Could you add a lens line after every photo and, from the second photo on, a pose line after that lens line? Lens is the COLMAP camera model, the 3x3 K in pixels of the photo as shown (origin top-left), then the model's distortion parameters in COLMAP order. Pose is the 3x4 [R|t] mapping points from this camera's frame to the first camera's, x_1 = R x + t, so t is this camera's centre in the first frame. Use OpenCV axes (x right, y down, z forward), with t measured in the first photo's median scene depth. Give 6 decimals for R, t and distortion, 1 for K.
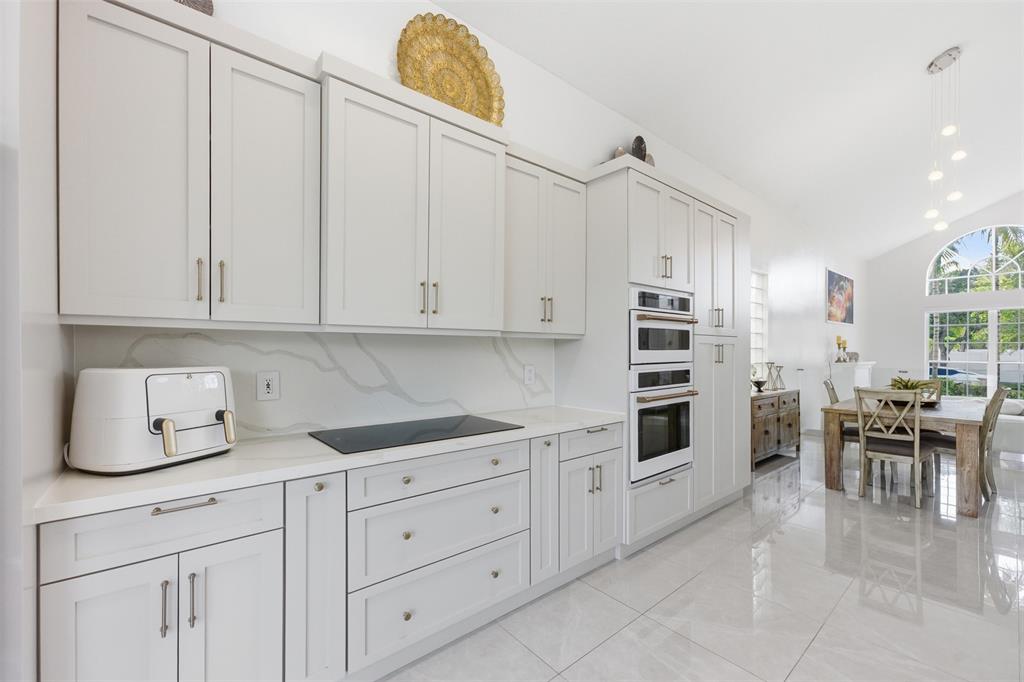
lens RADIAL K [[421.7, 0, 511.6], [0, 421.7, 350.2], [0, 0, 1]] dist [-0.007605, 0.001918]
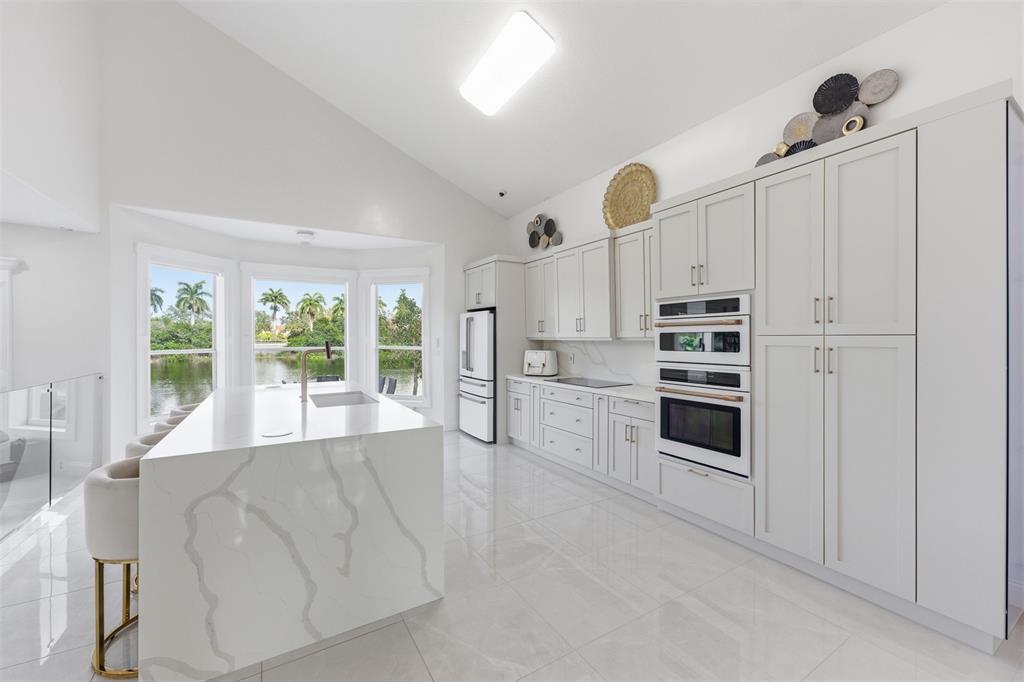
lens RADIAL K [[421.7, 0, 518.0], [0, 421.7, 337.8], [0, 0, 1]] dist [-0.007605, 0.001918]
pose [[-0.161760, -0.002210, -0.986828, 1.625873], [0.003028, 0.999992, -0.002736, -0.036707], [0.986825, -0.003431, -0.161752, 0.771824]]
